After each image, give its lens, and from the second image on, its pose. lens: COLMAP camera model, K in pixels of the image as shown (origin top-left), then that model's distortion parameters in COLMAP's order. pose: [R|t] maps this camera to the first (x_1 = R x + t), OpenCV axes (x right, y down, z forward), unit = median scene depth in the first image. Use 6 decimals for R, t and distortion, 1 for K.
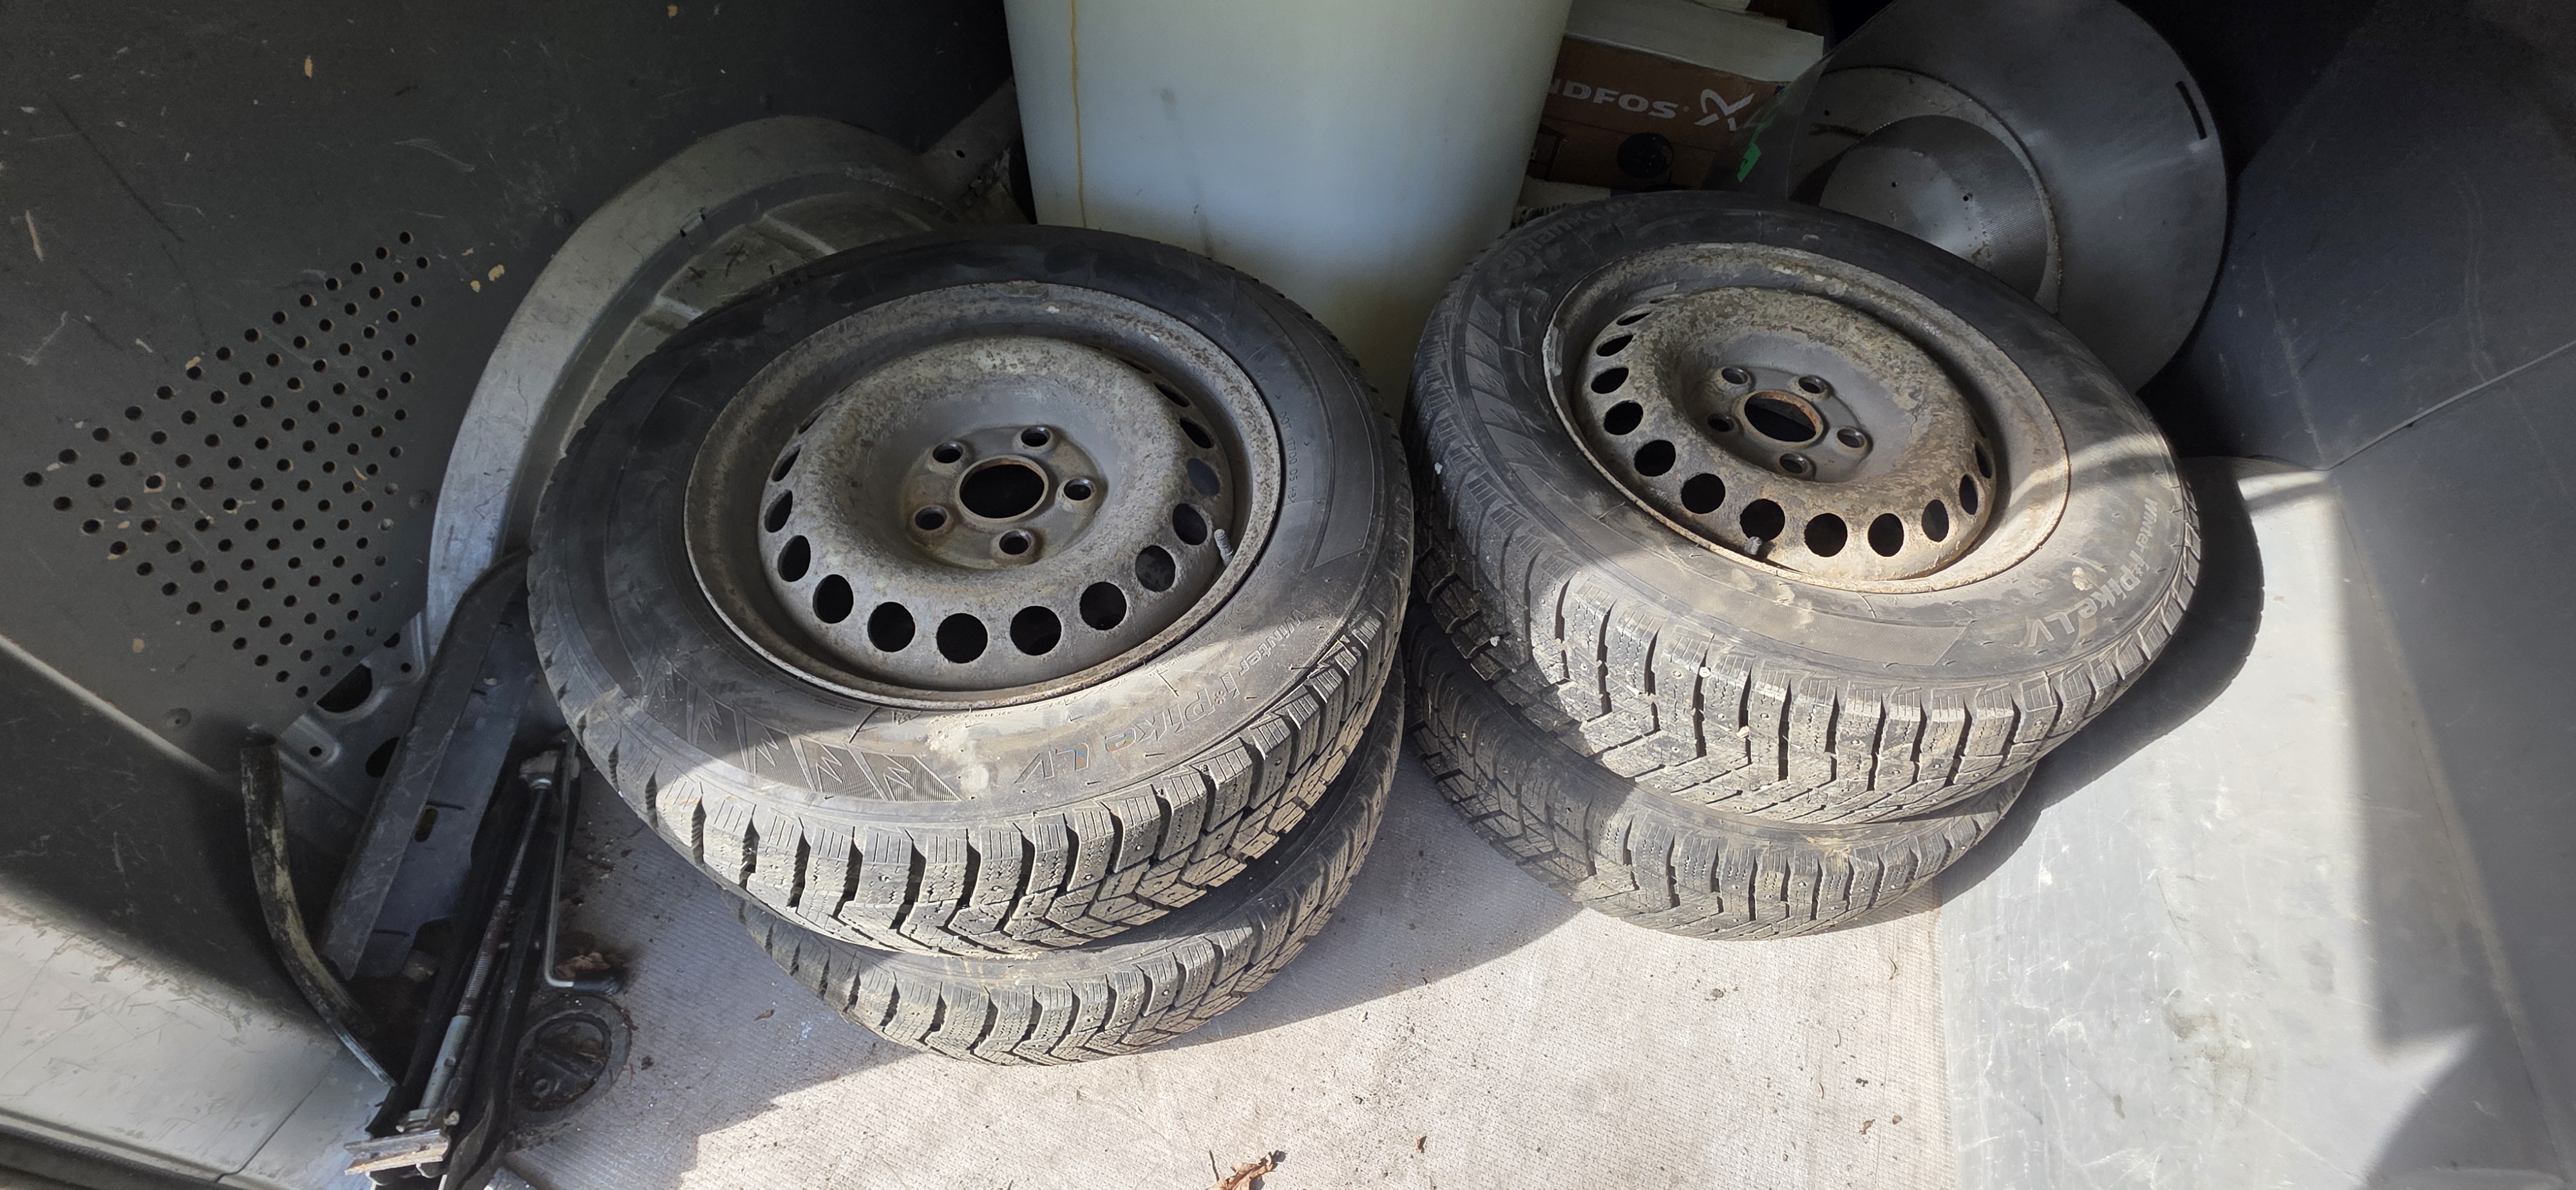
lens RADIAL K [[1033.6, 0, 1288.0], [0, 1033.6, 595.0], [0, 0, 1]] dist [0.004733, -0.001480]
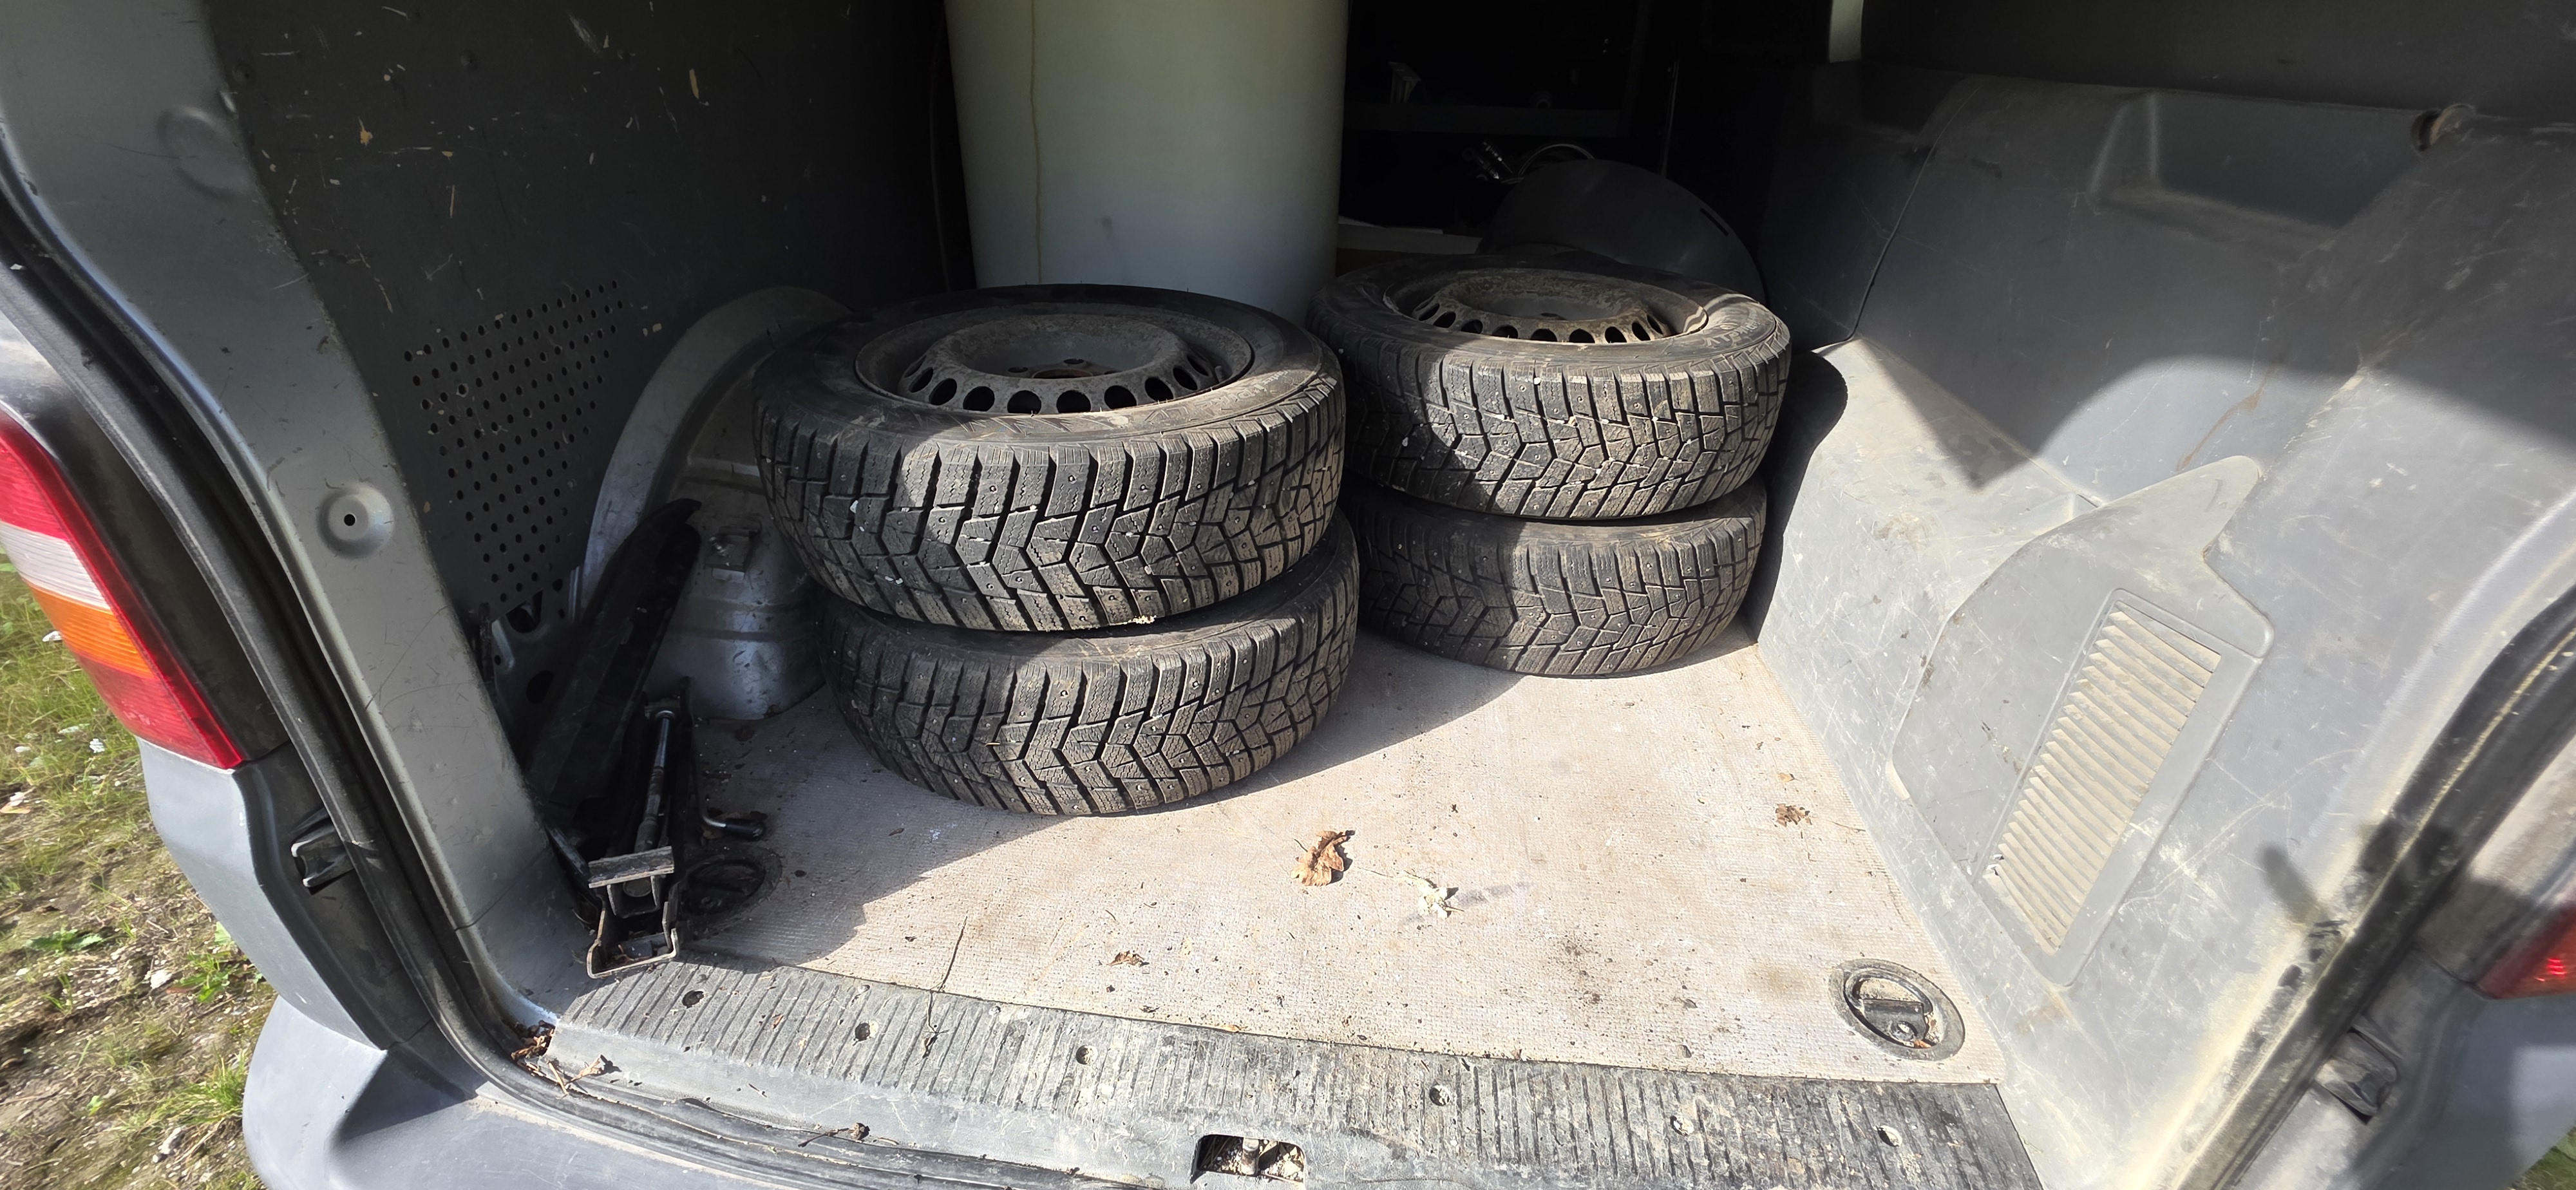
lens RADIAL K [[1033.6, 0, 1288.0], [0, 1033.6, 595.0], [0, 0, 1]] dist [0.004733, -0.001480]
pose [[0.966691, -0.153259, 0.204988, -0.303551], [0.221135, 0.903383, -0.367420, 0.755134], [-0.128873, 0.400512, 0.907184, -0.239519]]
